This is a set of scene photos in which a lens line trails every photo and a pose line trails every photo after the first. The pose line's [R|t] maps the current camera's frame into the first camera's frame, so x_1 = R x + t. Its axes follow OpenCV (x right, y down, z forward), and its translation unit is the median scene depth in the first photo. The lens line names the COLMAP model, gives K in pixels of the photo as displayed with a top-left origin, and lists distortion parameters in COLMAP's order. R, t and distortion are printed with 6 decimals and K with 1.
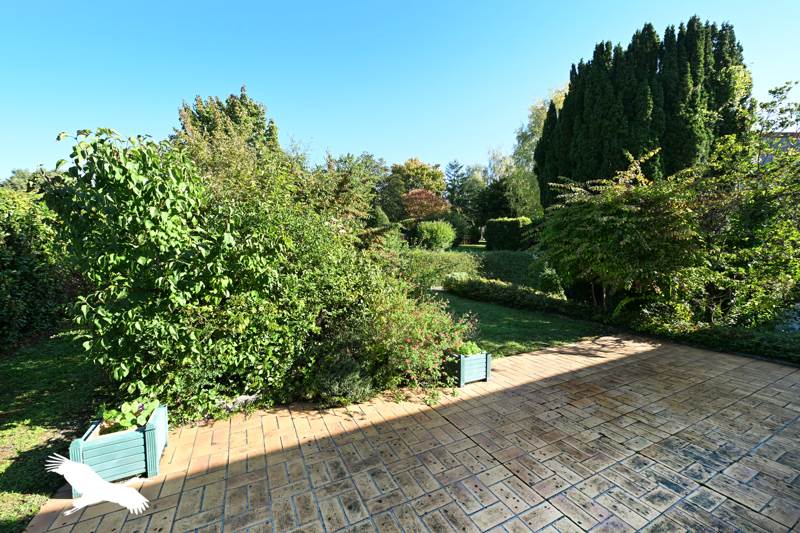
lens RADIAL K [[317.6, 0, 399.6], [0, 317.6, 262.3], [0, 0, 1]] dist [-0.002276, -0.000391]
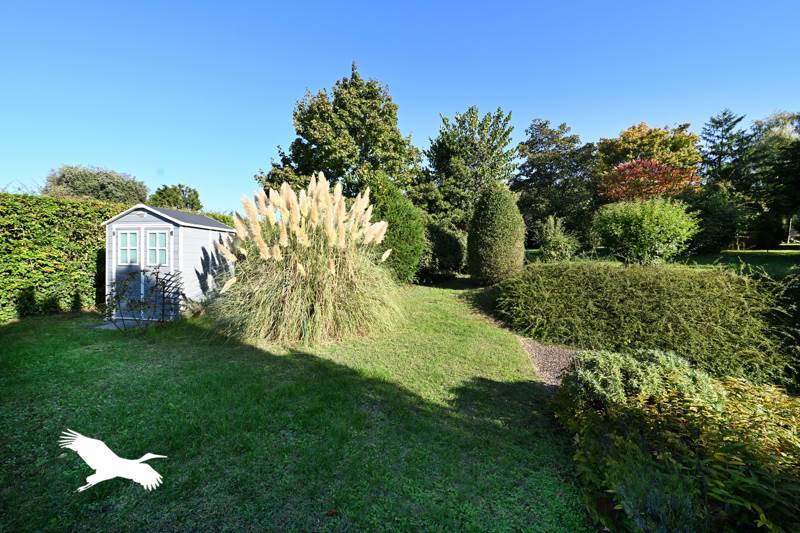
lens RADIAL K [[317.6, 0, 402.5], [0, 317.6, 267.2], [0, 0, 1]] dist [-0.002276, -0.000391]
pose [[0.805440, 0.013082, -0.592533, 0.055883], [-0.024168, 0.999650, -0.010782, -0.007388], [0.592184, 0.023004, 0.805474, 0.210206]]
